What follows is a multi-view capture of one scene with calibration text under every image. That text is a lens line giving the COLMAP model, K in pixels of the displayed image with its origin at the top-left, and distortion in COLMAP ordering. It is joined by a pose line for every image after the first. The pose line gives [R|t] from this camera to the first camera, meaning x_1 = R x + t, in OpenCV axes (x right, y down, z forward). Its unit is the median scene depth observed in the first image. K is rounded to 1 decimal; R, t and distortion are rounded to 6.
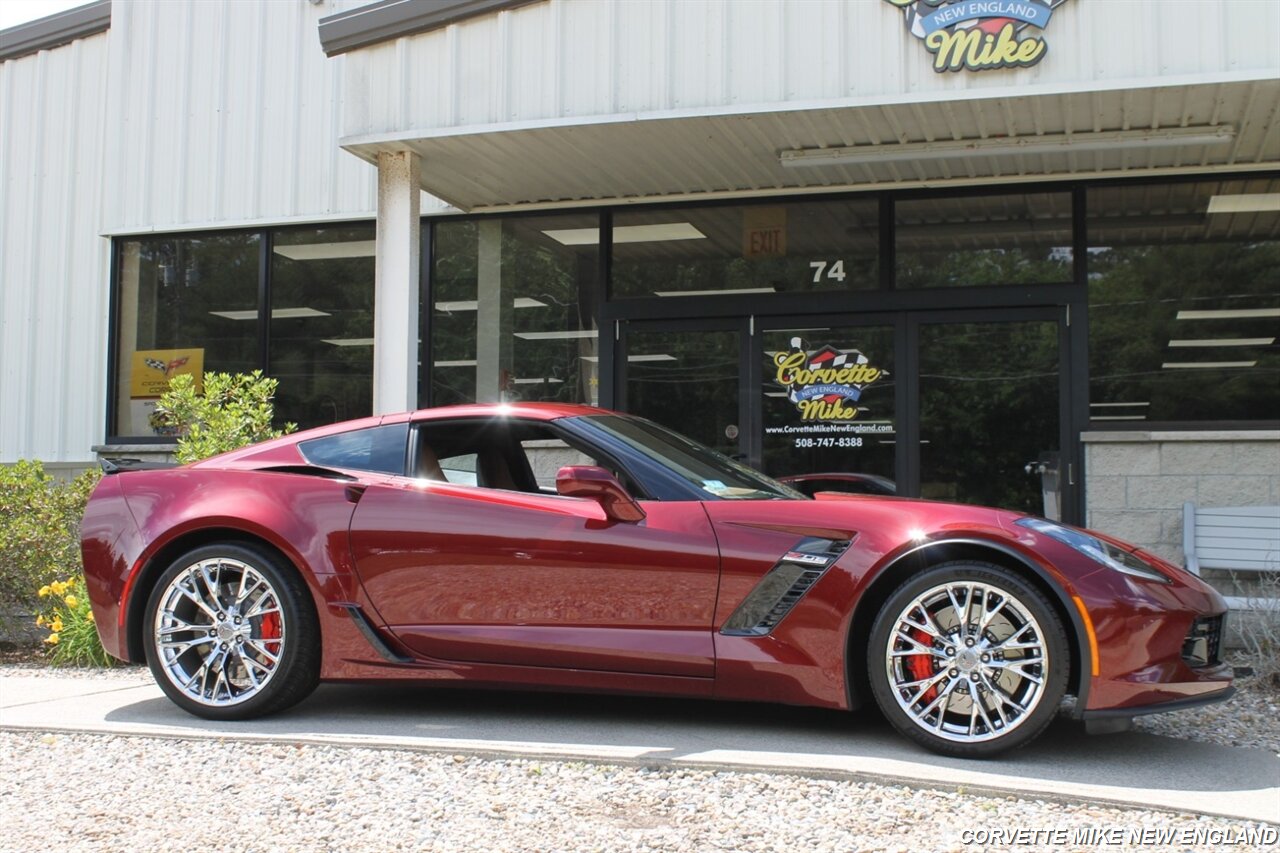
lens RADIAL K [[1562.4, 0, 640.0], [0, 1562.4, 426.5], [0, 0, 1]] dist [-0.087508, 0.129305]
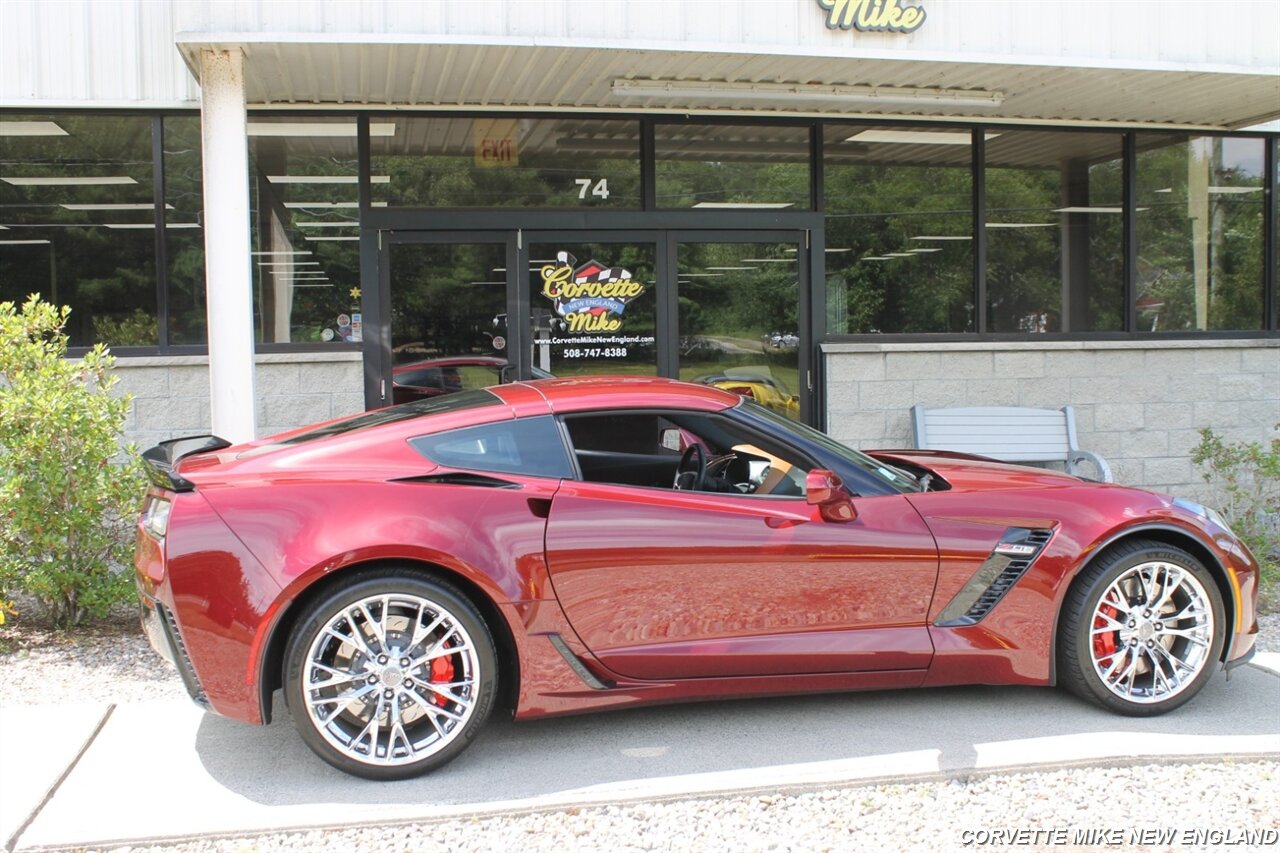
lens RADIAL K [[1348.5, 0, 640.0], [0, 1348.5, 426.5], [0, 0, 1]] dist [-0.125006, 0.159270]
pose [[0.881329, -0.050710, 0.469773, -0.311595], [-0.011608, 0.991601, 0.128816, -0.064138], [-0.472360, -0.118982, 0.873338, 0.201662]]
